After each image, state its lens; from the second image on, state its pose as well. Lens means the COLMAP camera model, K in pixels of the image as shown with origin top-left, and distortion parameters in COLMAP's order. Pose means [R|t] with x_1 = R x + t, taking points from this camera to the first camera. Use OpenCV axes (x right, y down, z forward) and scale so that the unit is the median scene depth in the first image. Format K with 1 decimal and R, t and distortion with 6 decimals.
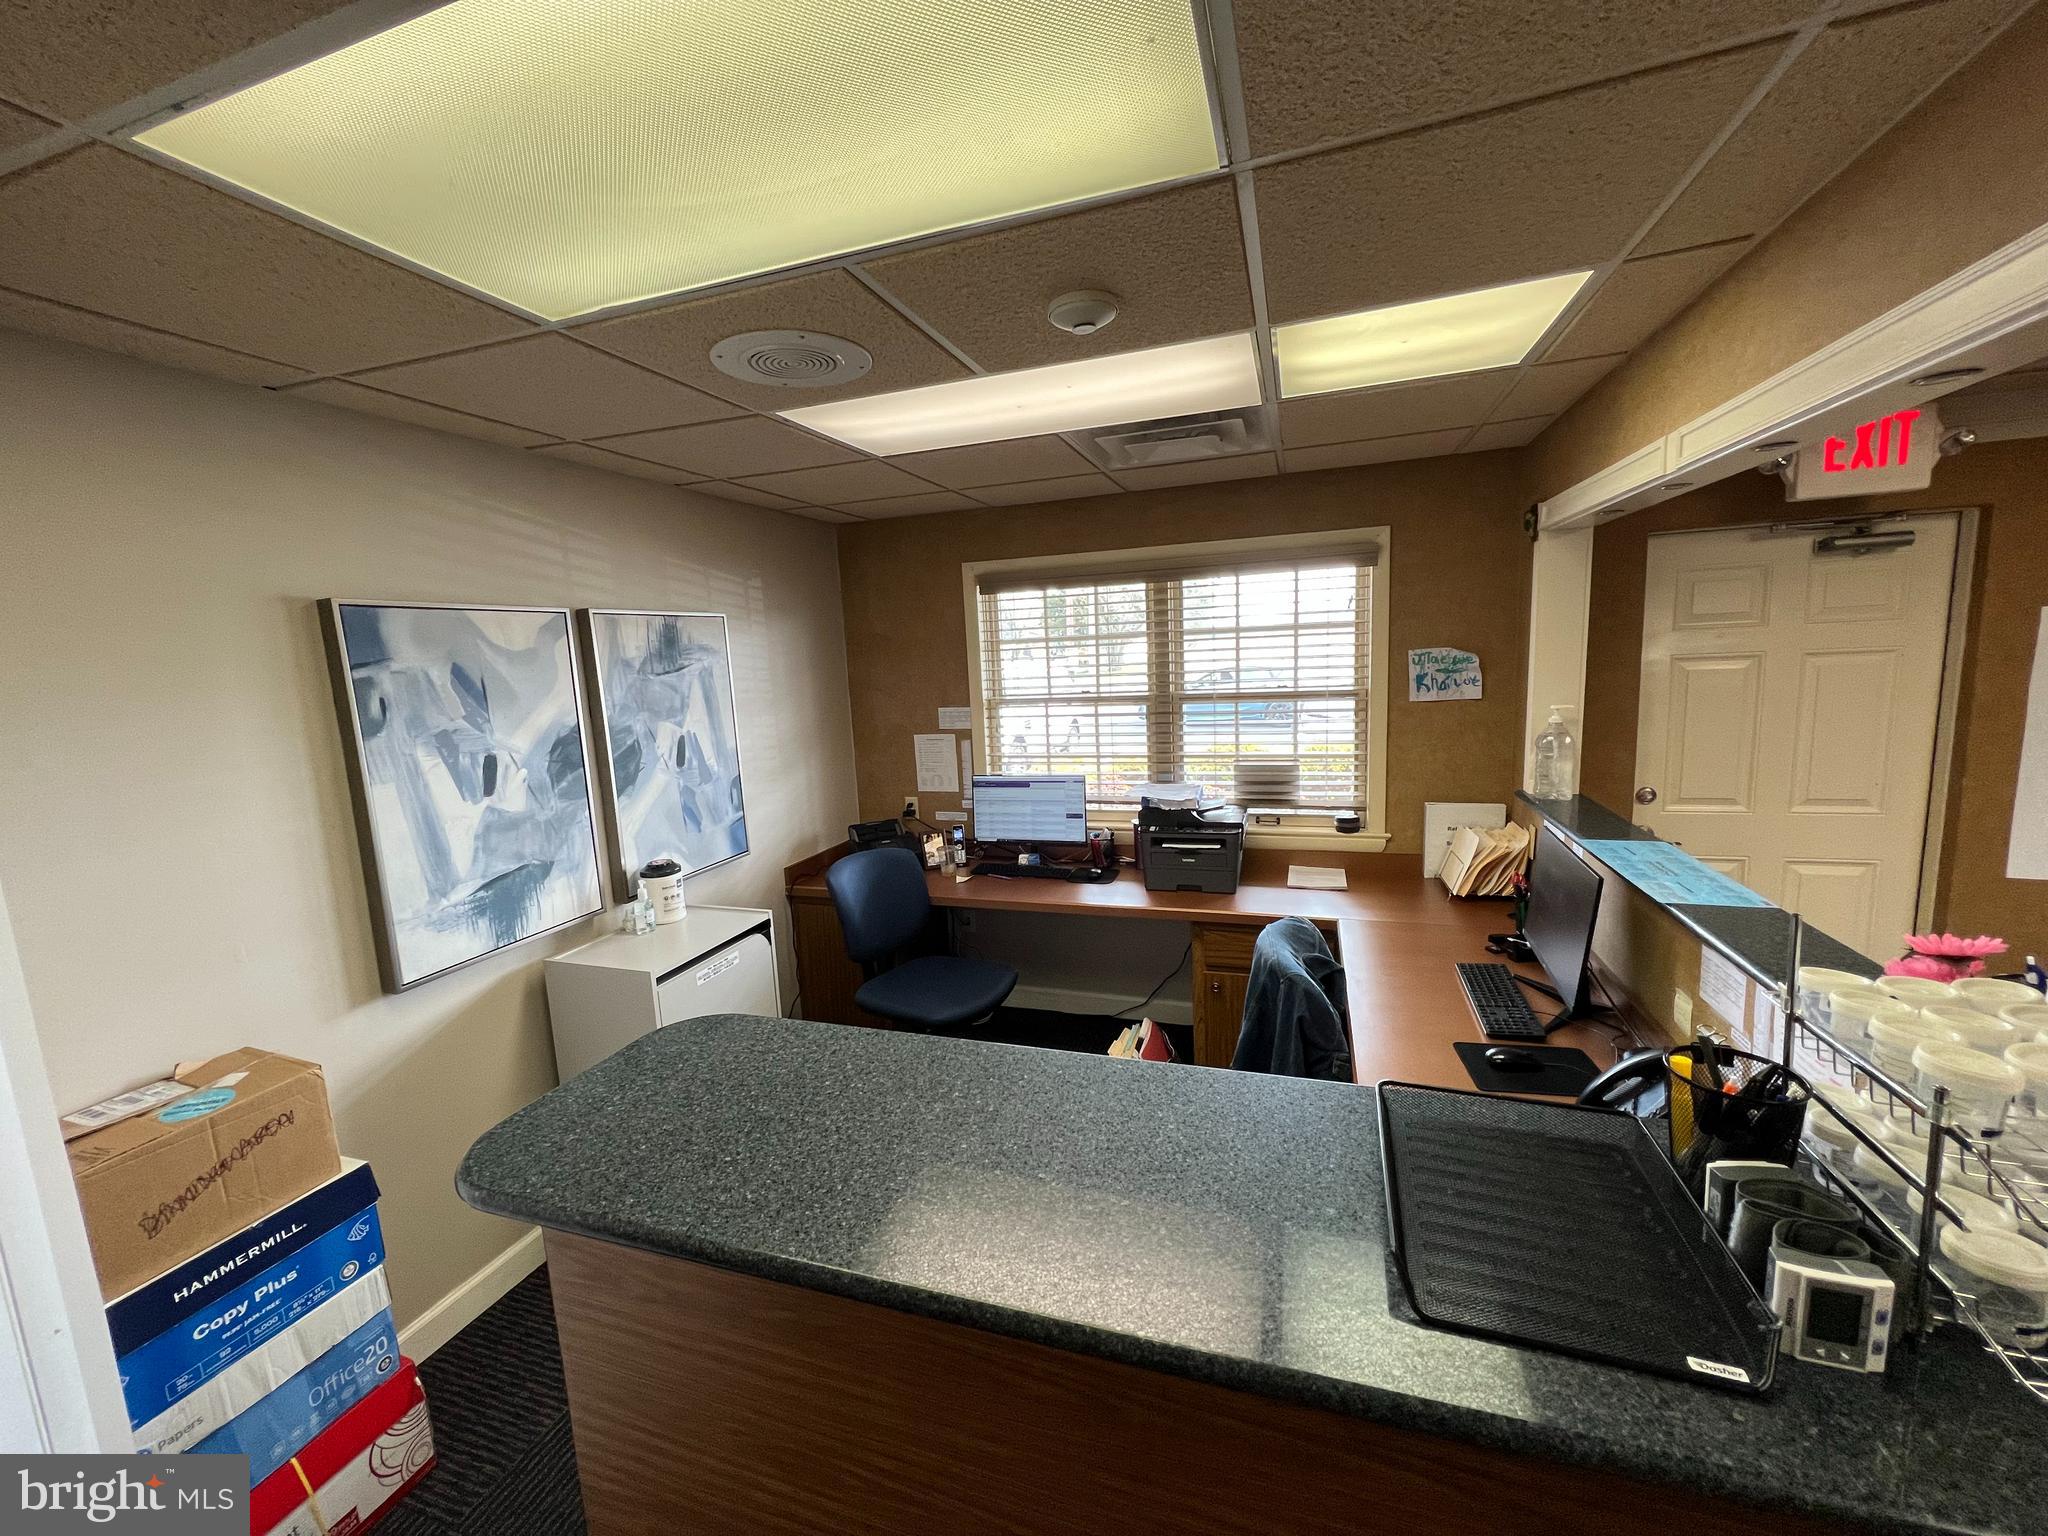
lens RADIAL K [[815.0, 0, 1016.5], [0, 815.0, 769.7], [0, 0, 1]] dist [-0.000949, -0.000052]
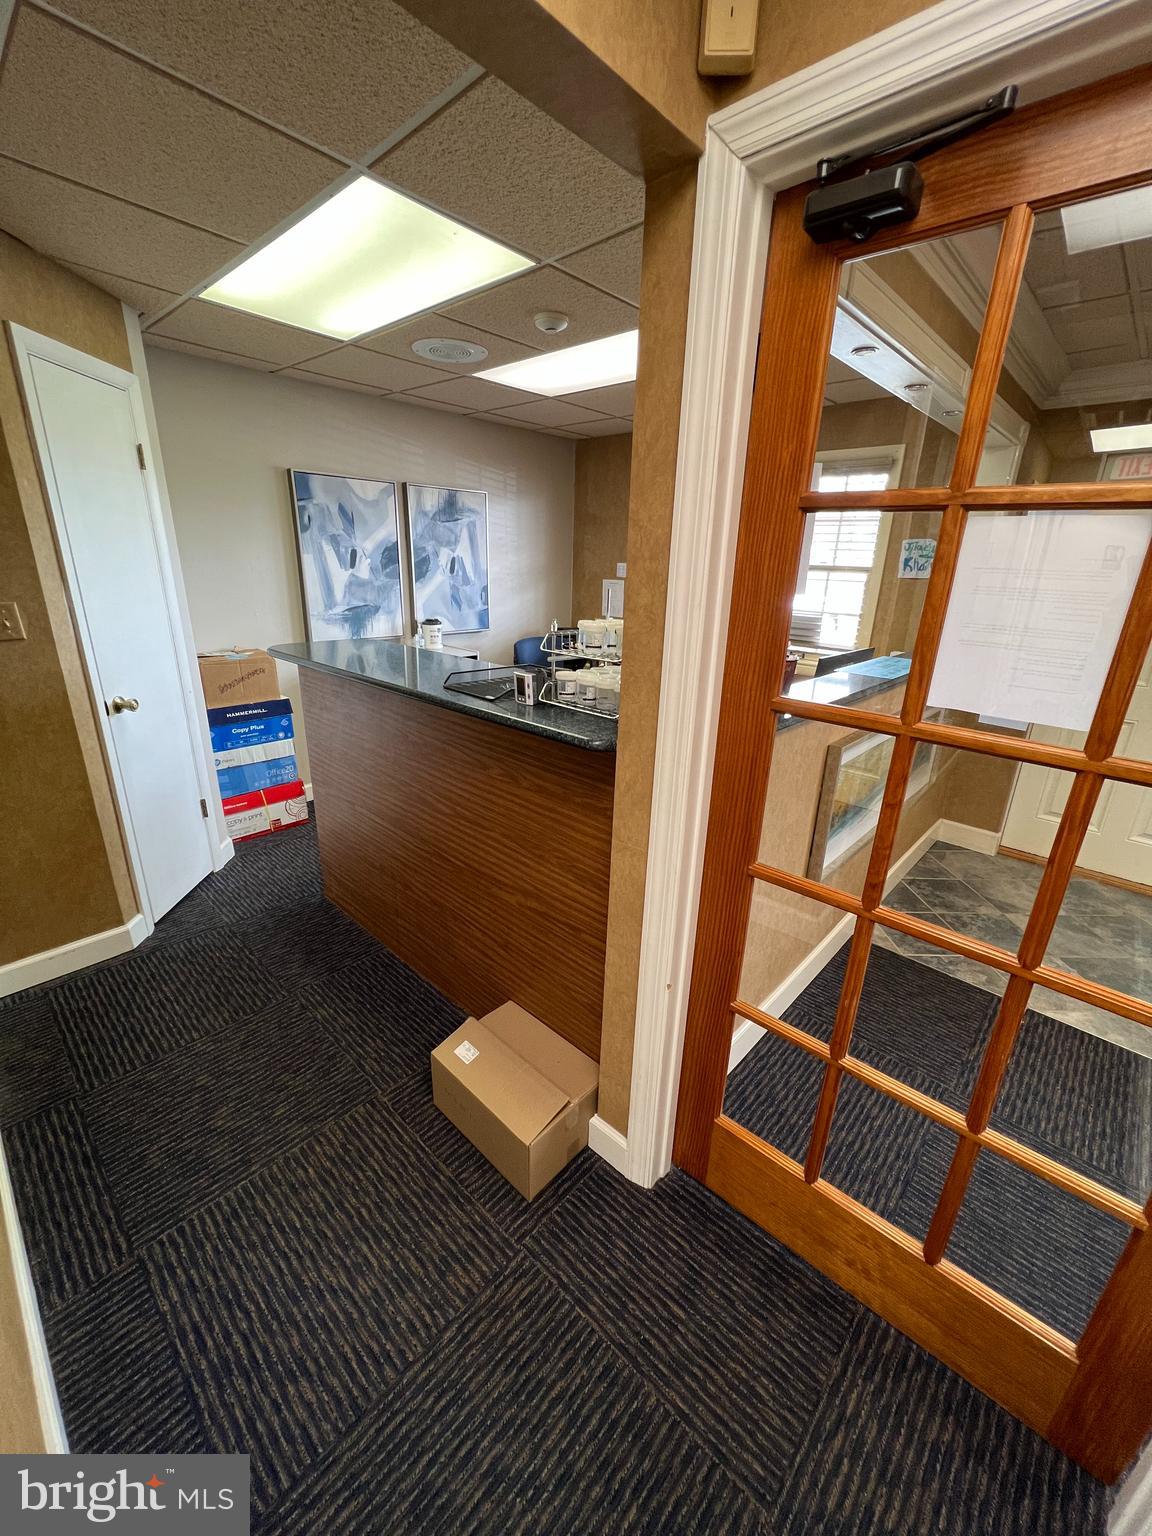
lens RADIAL K [[611.2, 0, 574.4], [0, 611.2, 767.6], [0, 0, 1]] dist [-0.000949, -0.000052]
pose [[0.911661, 0.202784, -0.357425, 0.539110], [-0.130799, 0.967723, 0.215414, 0.106210], [0.389571, -0.149633, 0.908760, -0.315718]]
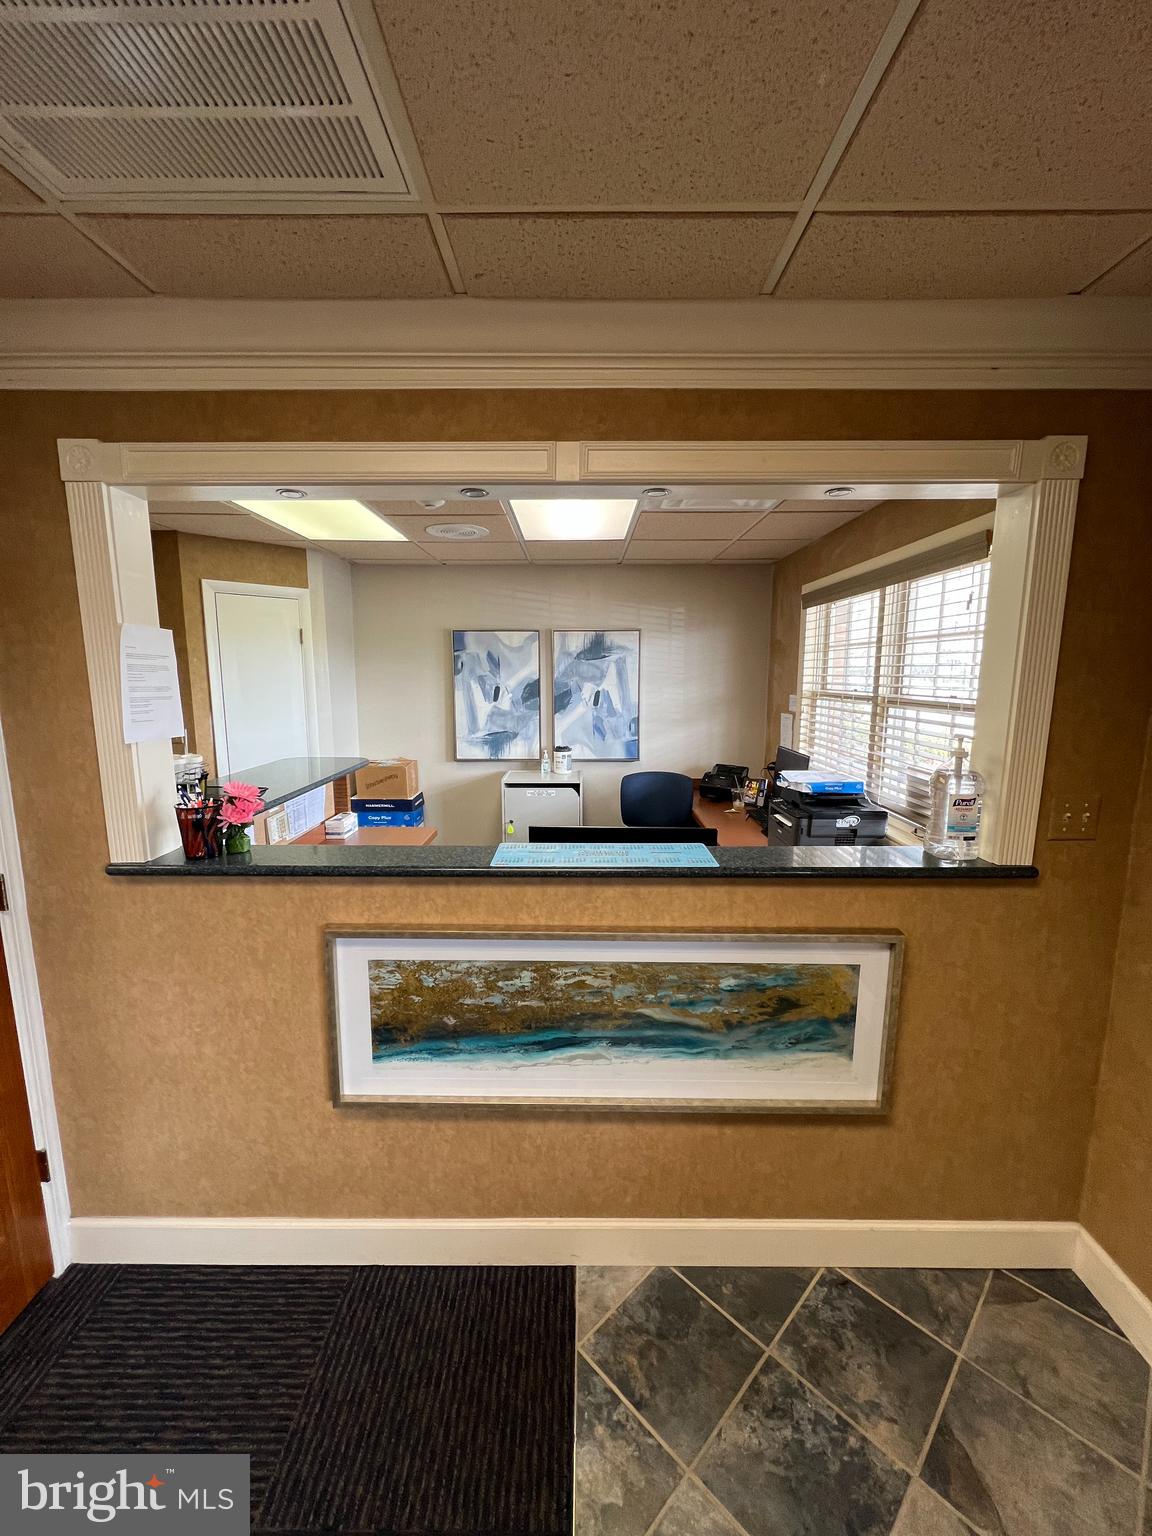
lens RADIAL K [[611.2, 0, 581.9], [0, 611.2, 768.9], [0, 0, 1]] dist [-0.000949, -0.000052]
pose [[0.323263, 0.196187, -0.925749, 1.189452], [-0.153101, 0.976228, 0.153423, -0.091700], [0.933842, 0.092137, 0.345615, 0.529793]]
